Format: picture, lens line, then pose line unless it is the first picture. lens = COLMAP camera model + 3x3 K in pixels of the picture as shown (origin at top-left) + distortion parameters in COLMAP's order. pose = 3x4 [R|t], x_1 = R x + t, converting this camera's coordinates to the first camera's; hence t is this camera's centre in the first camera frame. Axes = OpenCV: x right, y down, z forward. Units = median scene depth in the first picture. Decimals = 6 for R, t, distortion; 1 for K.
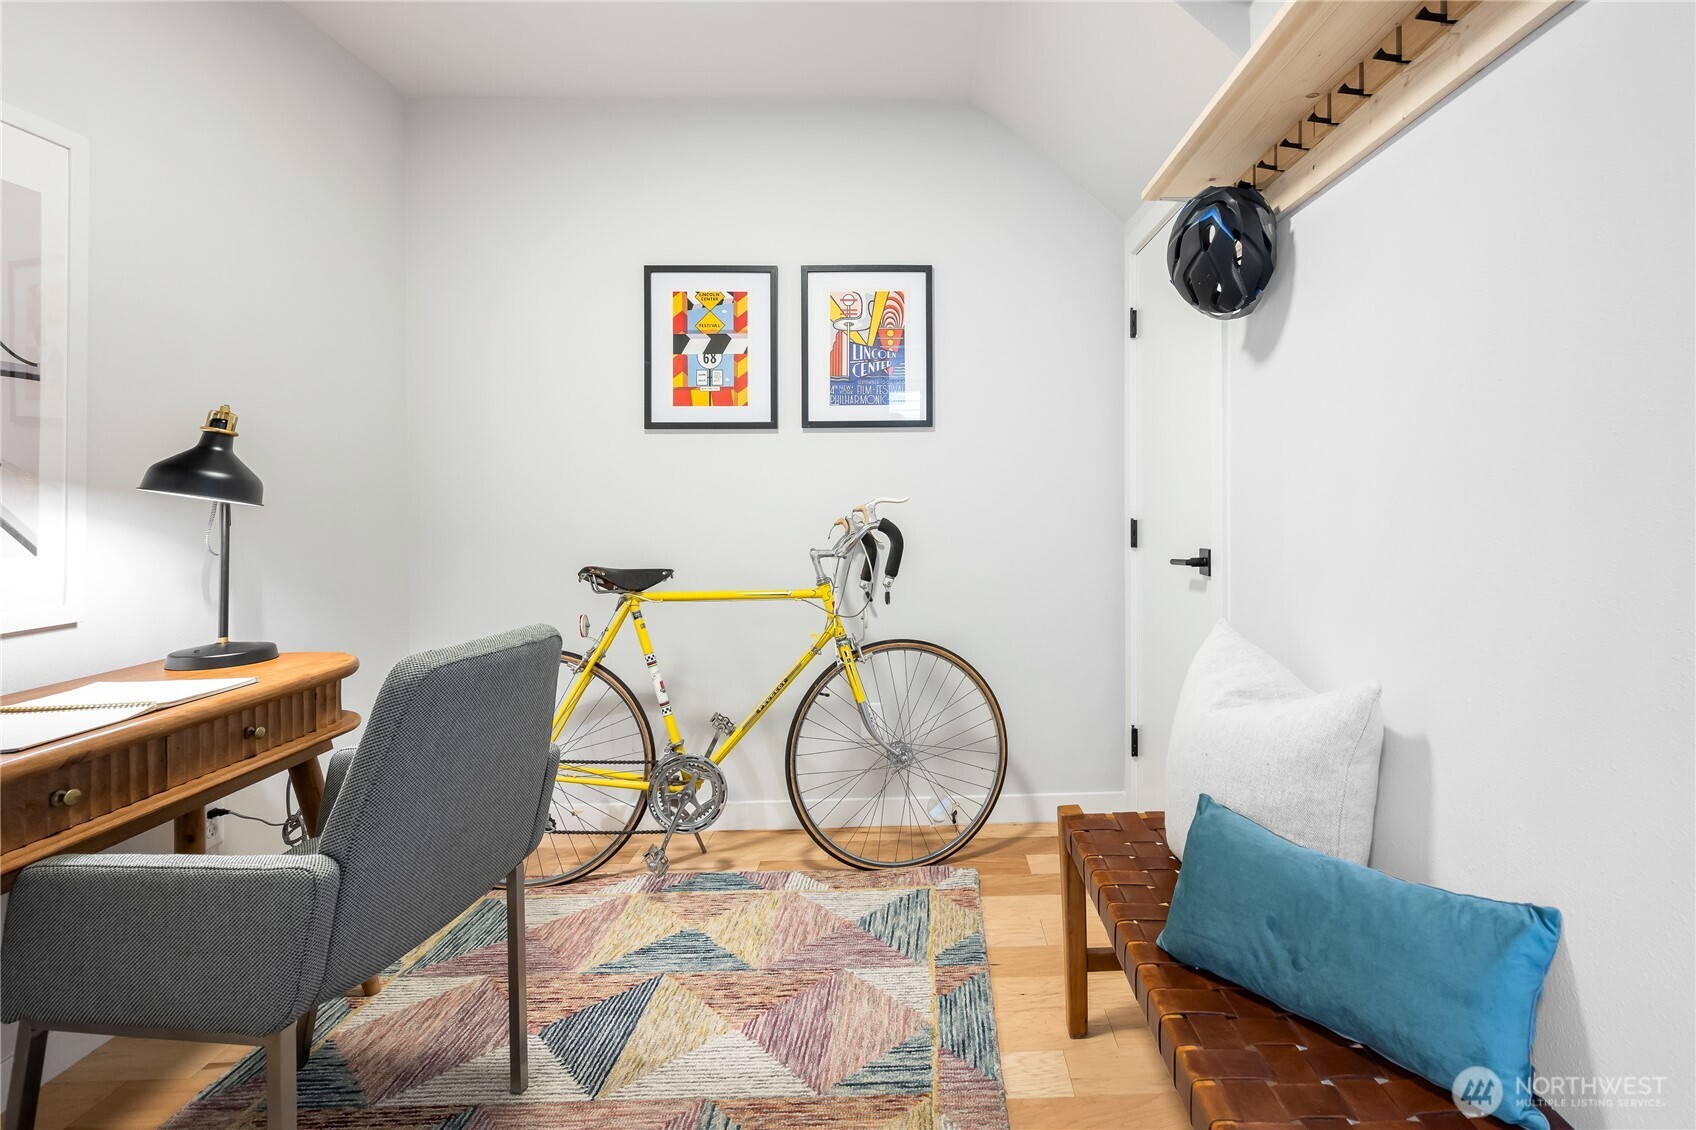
lens RADIAL K [[829.8, 0, 848.1], [0, 829.8, 508.4], [0, 0, 1]] dist [-0.000023, 0.000567]
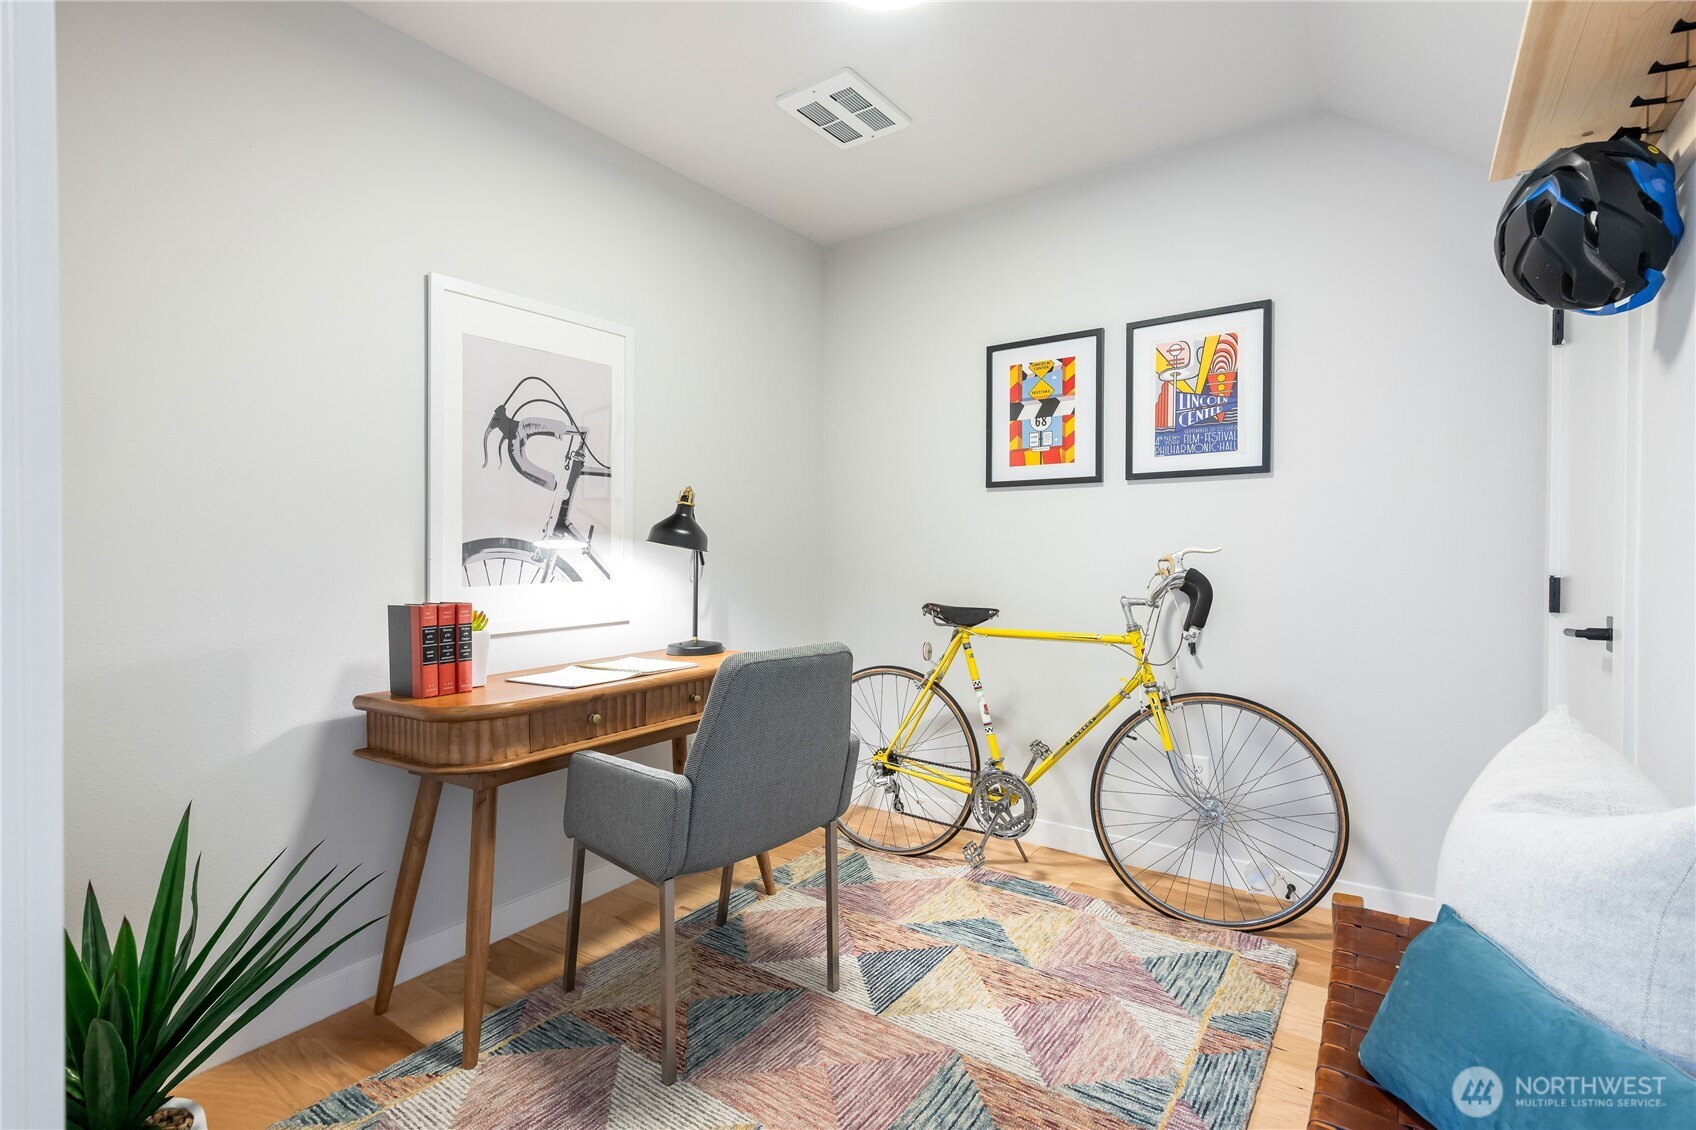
lens RADIAL K [[782.4, 0, 851.7], [0, 782.4, 567.1], [0, 0, 1]] dist [0.000443, 0.000104]
pose [[0.799333, 0.018878, -0.600591, 0.284331], [-0.010411, 0.999791, 0.017569, -0.002166], [0.600798, -0.007790, 0.799363, 0.010330]]
